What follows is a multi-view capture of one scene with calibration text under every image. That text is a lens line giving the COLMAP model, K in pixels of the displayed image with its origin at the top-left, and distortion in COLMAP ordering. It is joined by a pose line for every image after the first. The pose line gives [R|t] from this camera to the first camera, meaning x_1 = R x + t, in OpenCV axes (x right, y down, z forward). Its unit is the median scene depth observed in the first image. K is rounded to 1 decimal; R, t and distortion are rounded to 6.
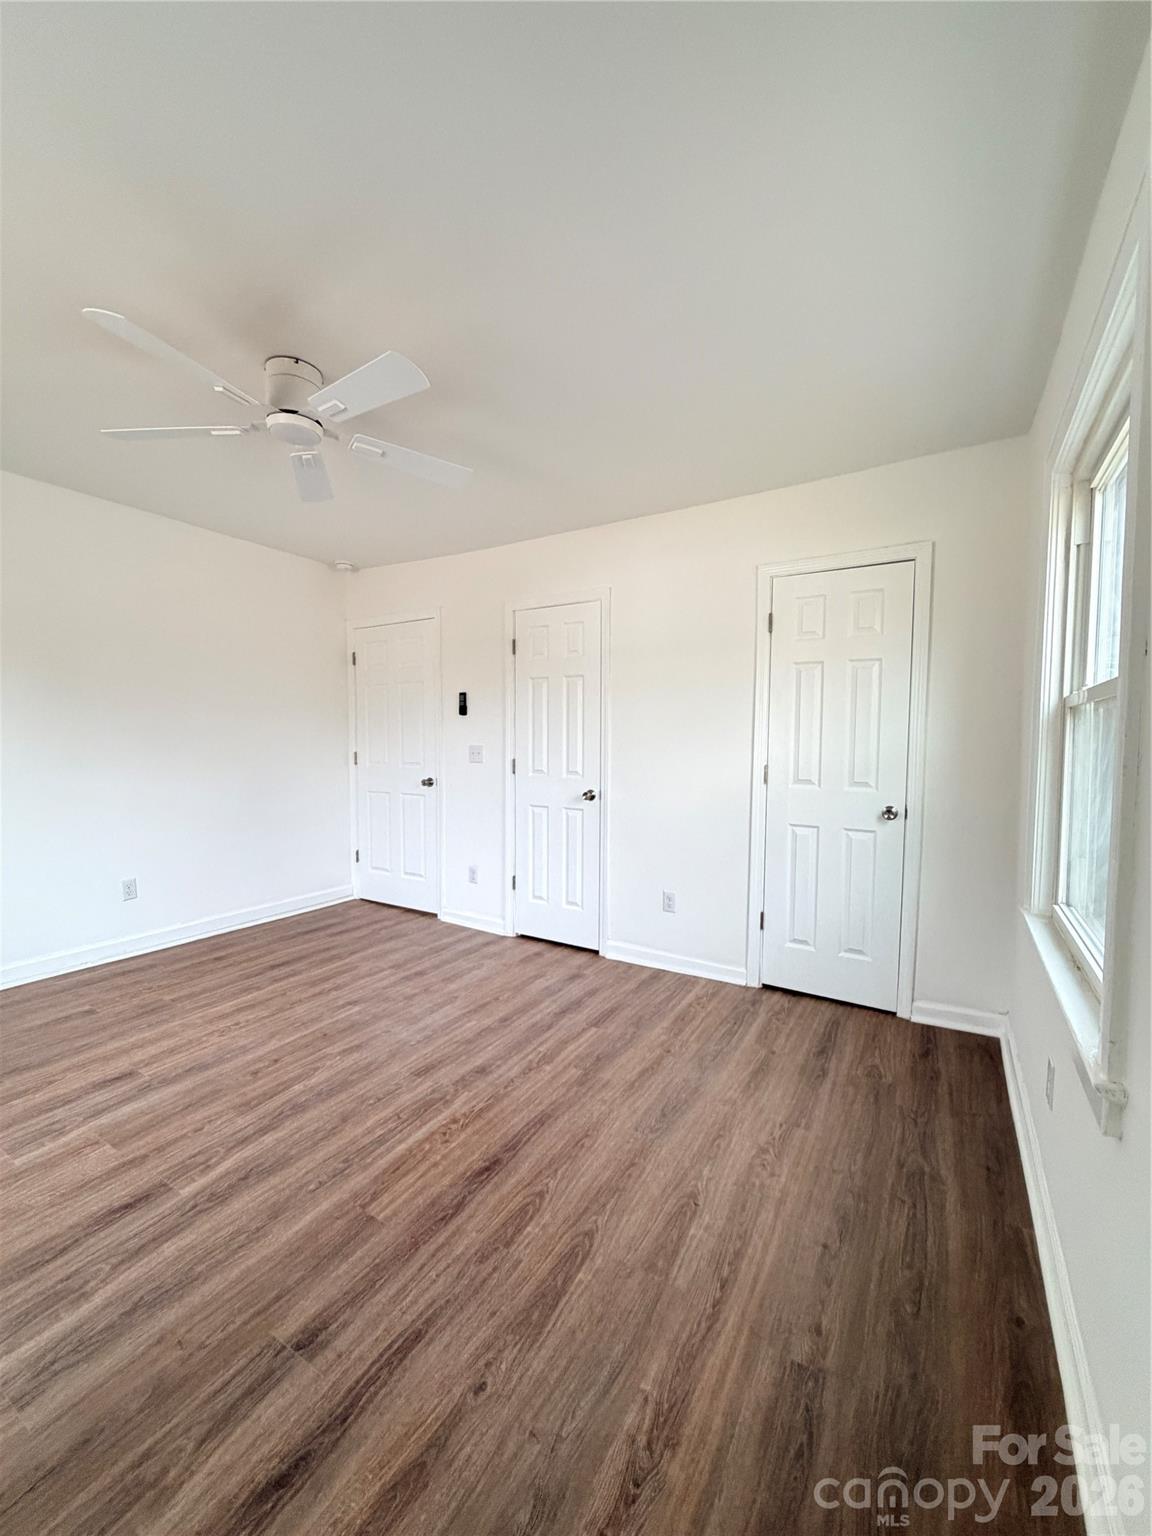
lens RADIAL K [[612.1, 0, 576.0], [0, 612.1, 768.0], [0, 0, 1]] dist [-0.000640, 0.000712]
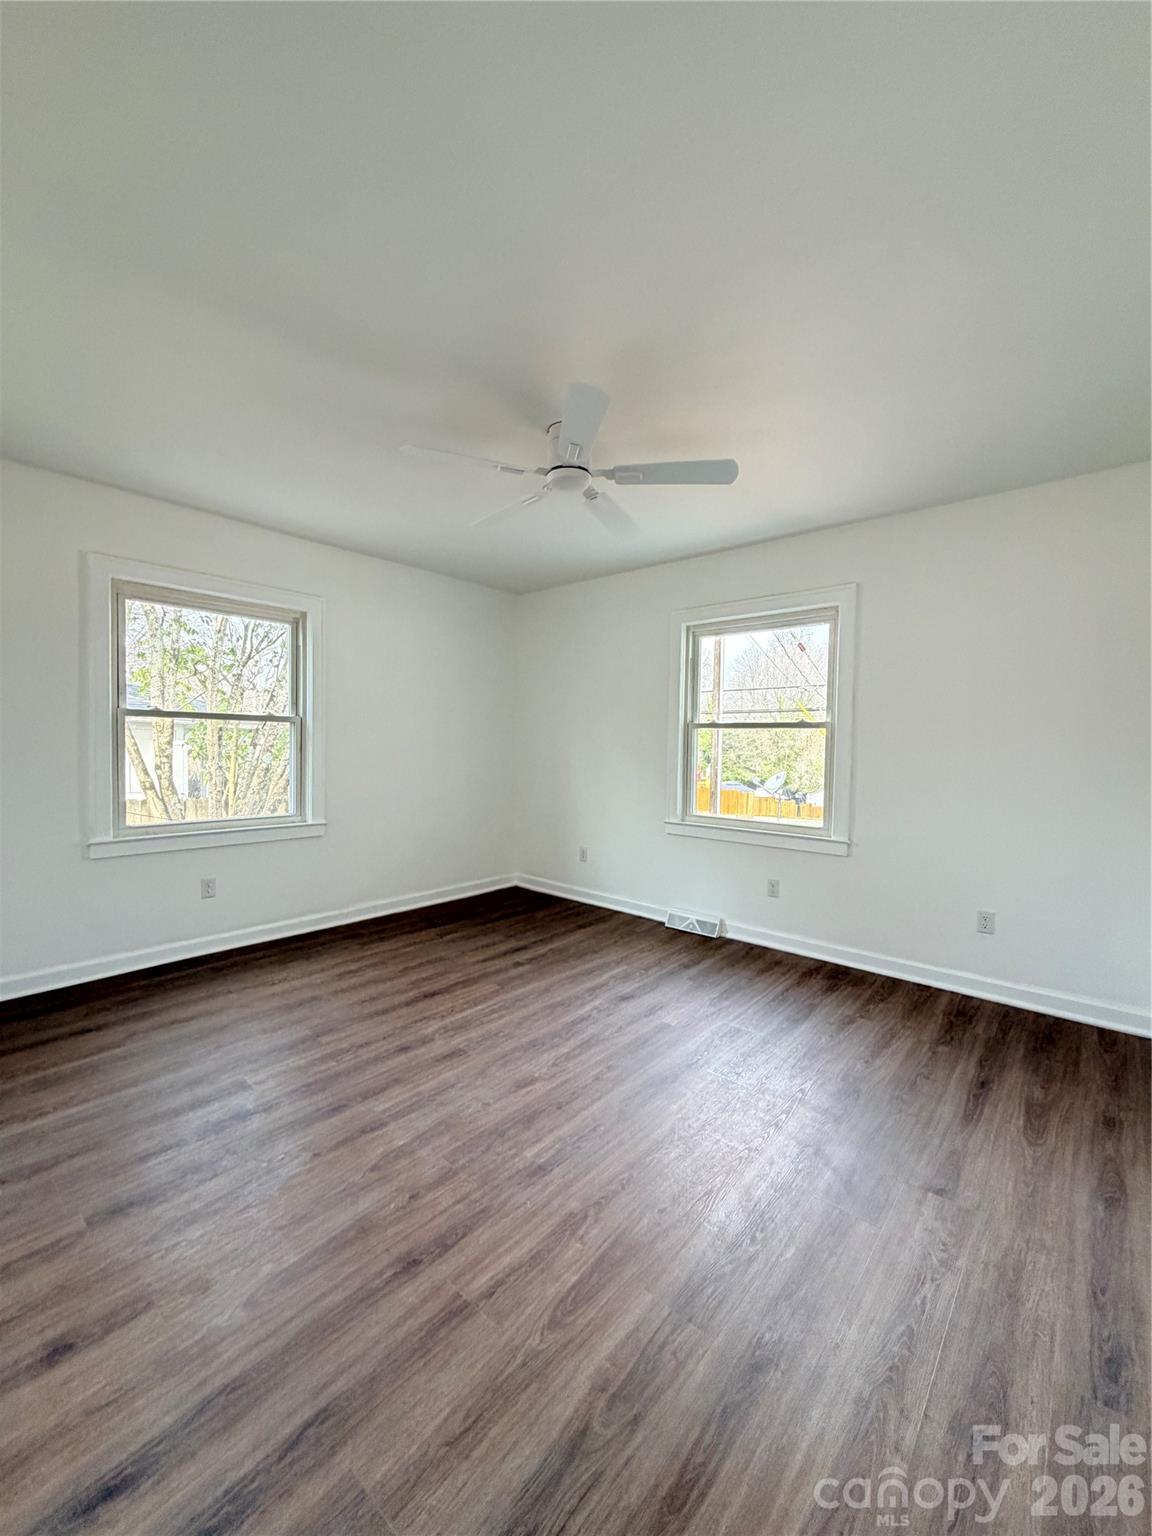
lens RADIAL K [[612.1, 0, 576.0], [0, 612.1, 768.0], [0, 0, 1]] dist [-0.000640, 0.000712]
pose [[-0.984350, -0.035676, 0.172575, -0.557679], [-0.020572, 0.995861, 0.088533, -0.089410], [-0.175019, 0.083597, -0.981010, 1.763877]]
